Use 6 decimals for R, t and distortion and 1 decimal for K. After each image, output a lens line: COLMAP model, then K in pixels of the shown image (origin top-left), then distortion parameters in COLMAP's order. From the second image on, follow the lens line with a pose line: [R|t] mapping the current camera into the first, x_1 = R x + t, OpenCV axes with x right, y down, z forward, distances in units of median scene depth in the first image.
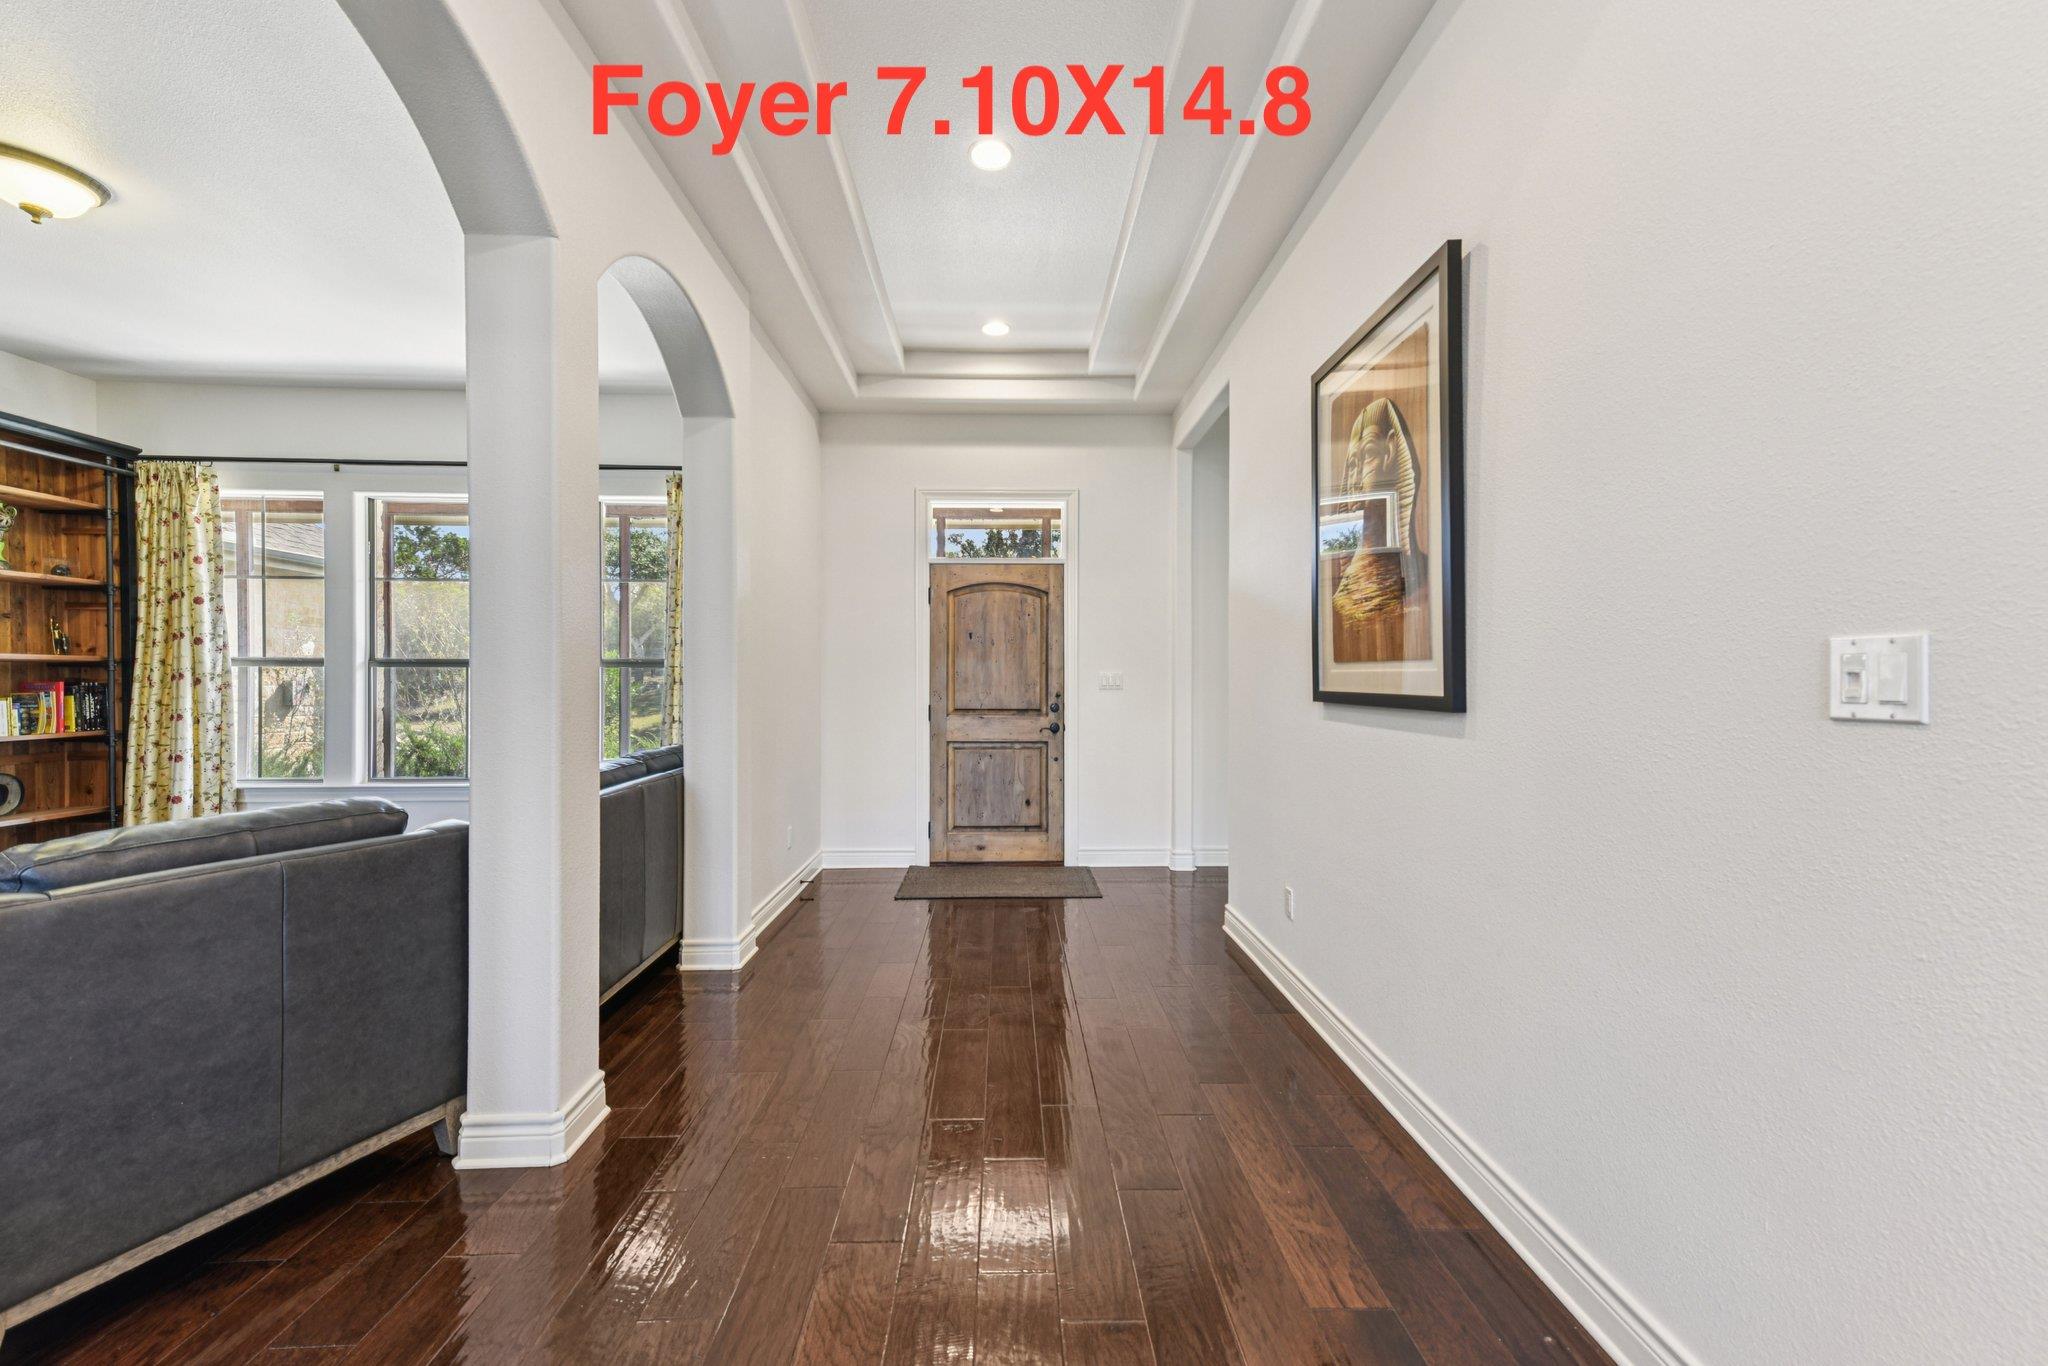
lens RADIAL K [[802.6, 0, 1029.9], [0, 802.6, 682.6], [0, 0, 1]] dist [0.025905, -0.000161]
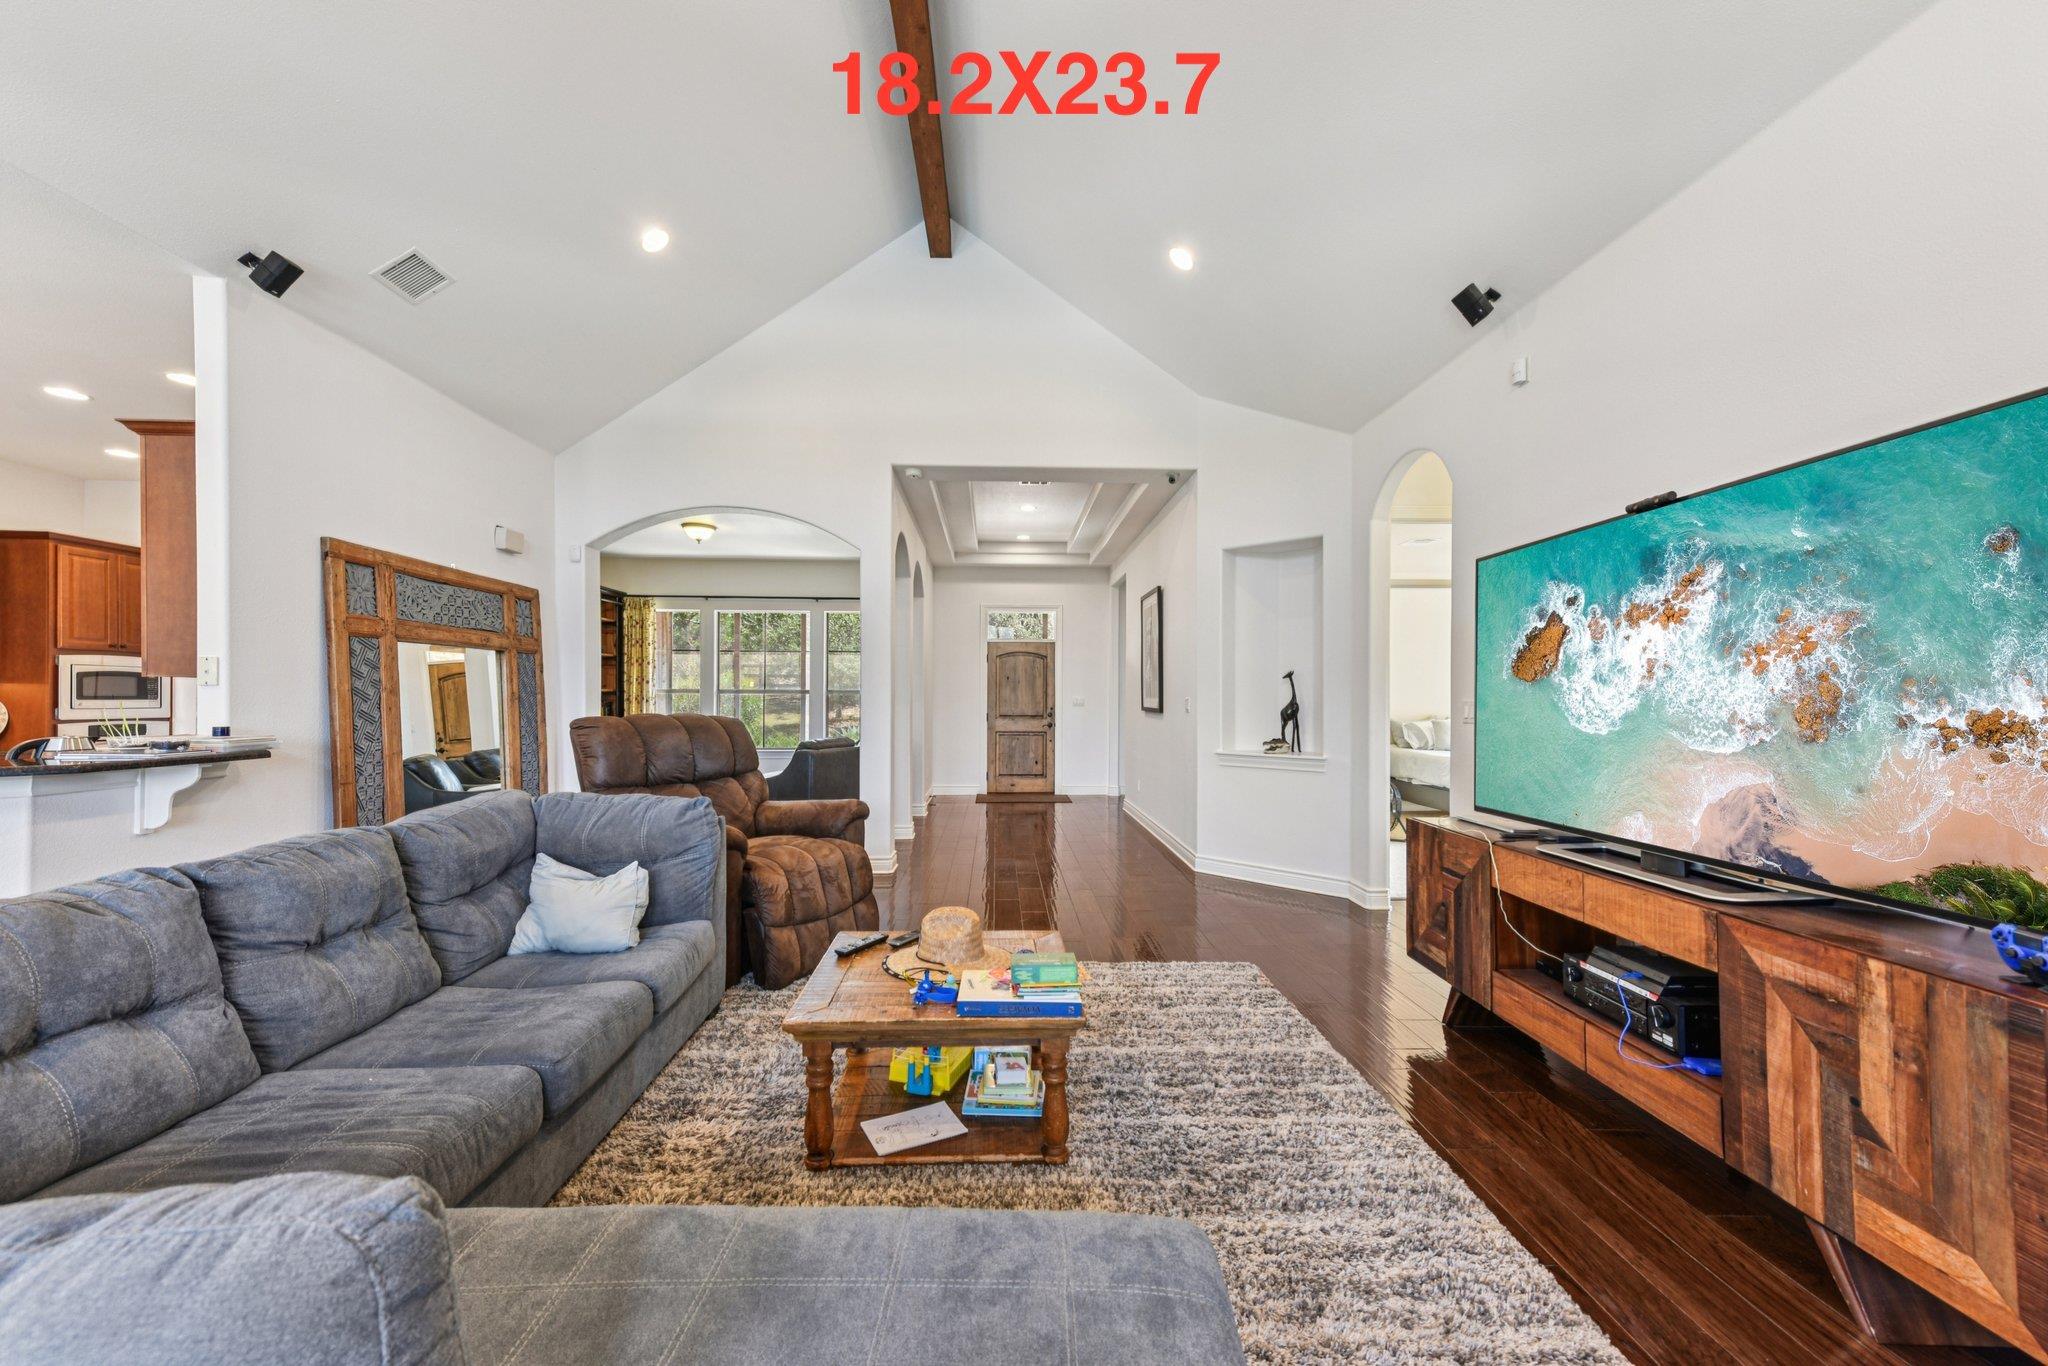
lens RADIAL K [[802.6, 0, 1034.2], [0, 802.6, 694.1], [0, 0, 1]] dist [0.025905, -0.000161]
pose [[0.999909, 0.003262, 0.013070, -0.038712], [-0.003196, 0.999982, -0.005086, -0.010887], [-0.013087, 0.005043, 0.999902, -1.108379]]
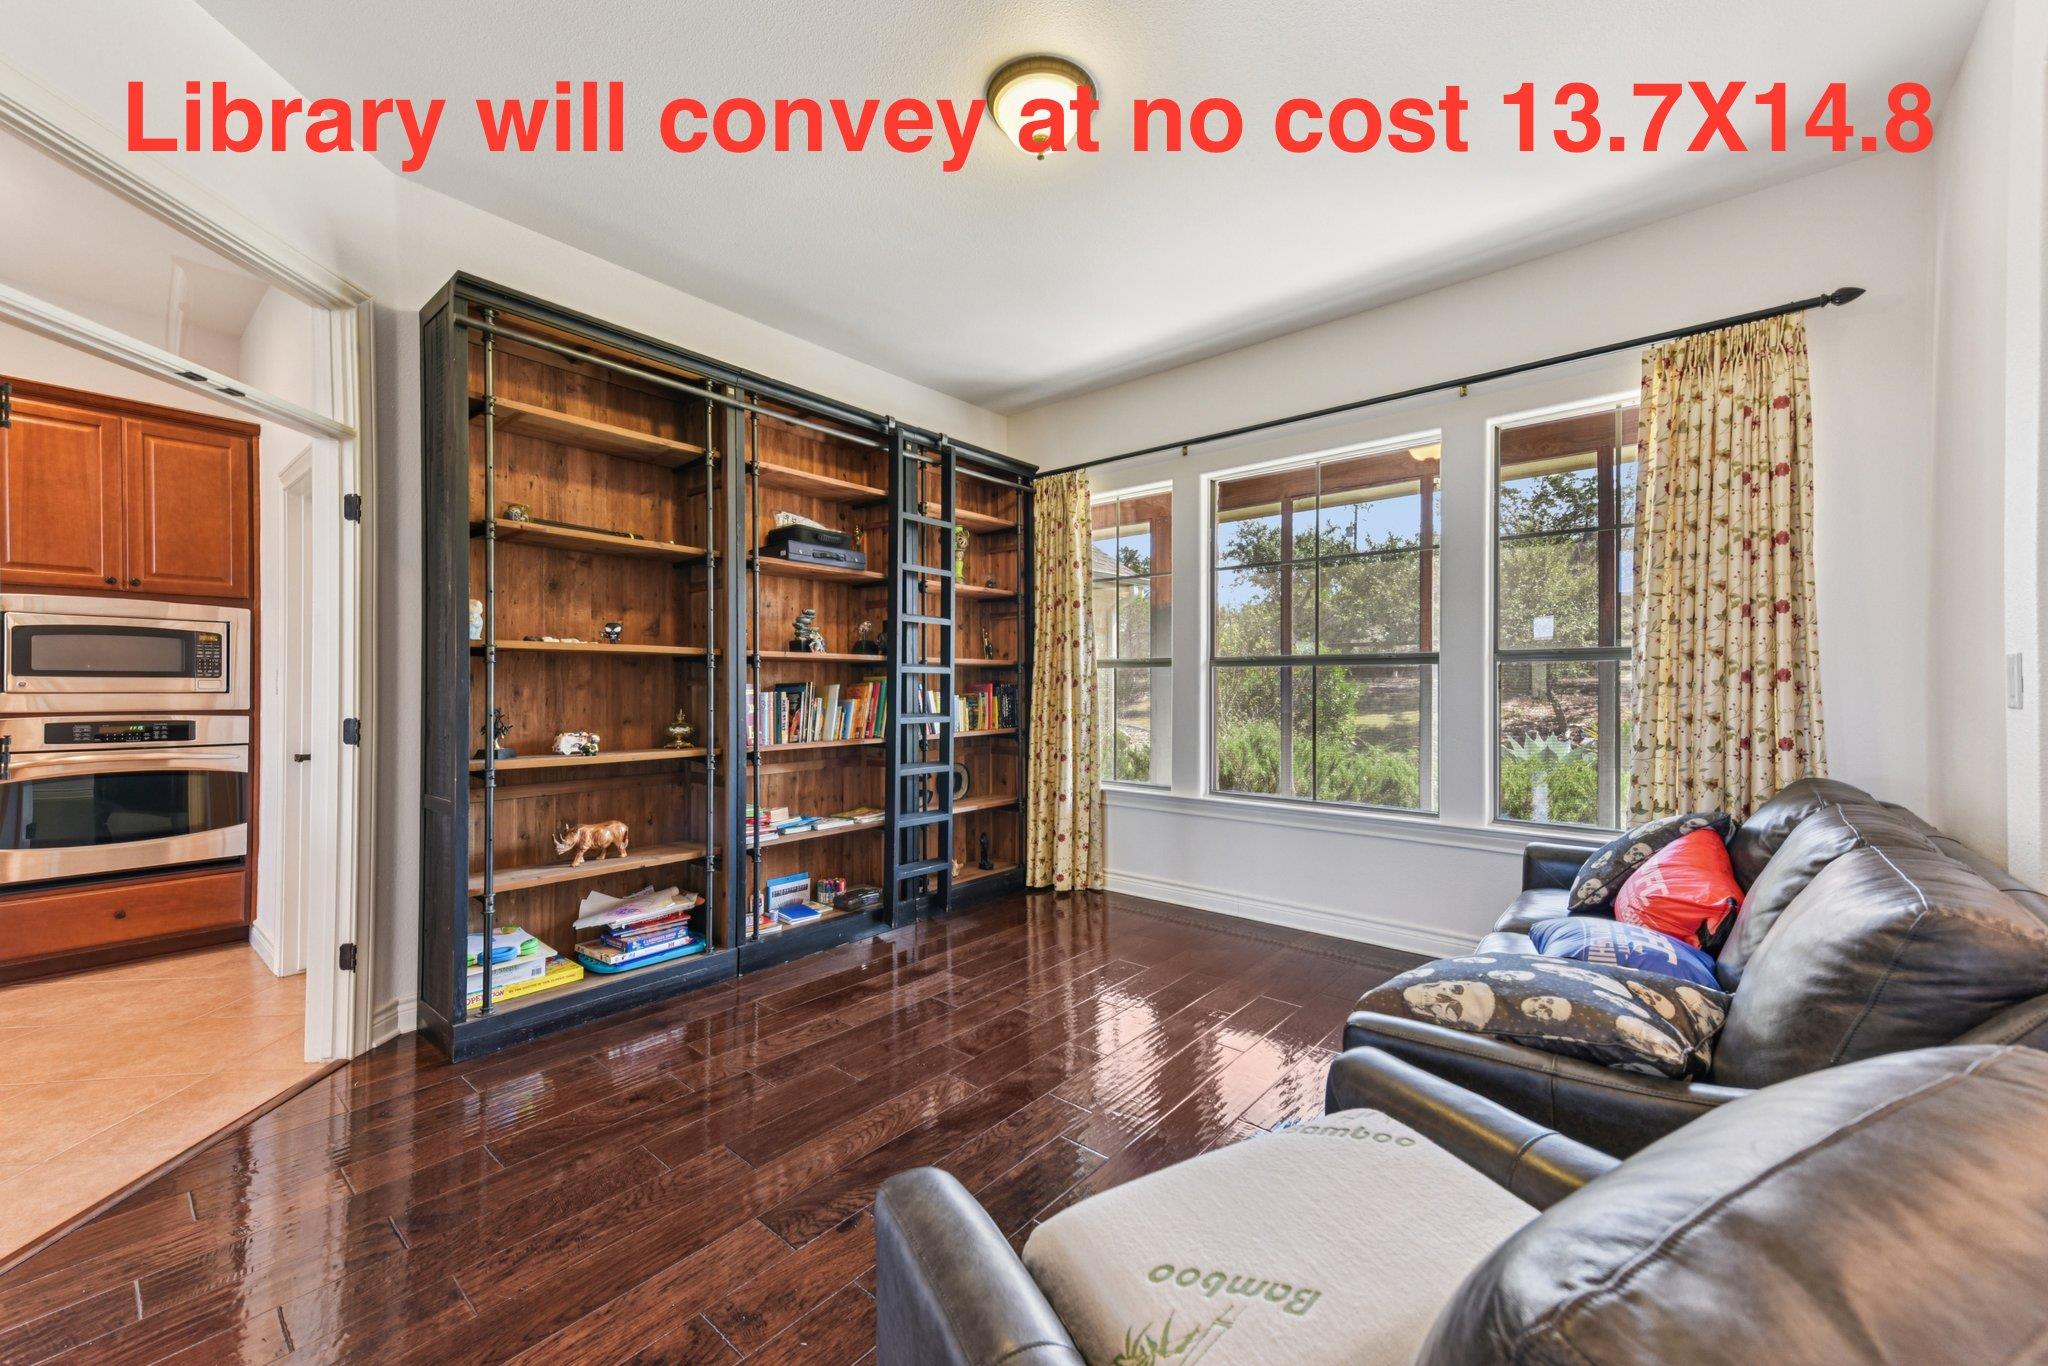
lens RADIAL K [[802.6, 0, 1040.8], [0, 802.6, 687.7], [0, 0, 1]] dist [0.025905, -0.000161]
pose [[0.759622, 0.001742, -0.650363, -0.392761], [-0.002311, 0.999997, -0.000020, 0.004158], [0.650361, 0.001518, 0.759624, 0.211778]]
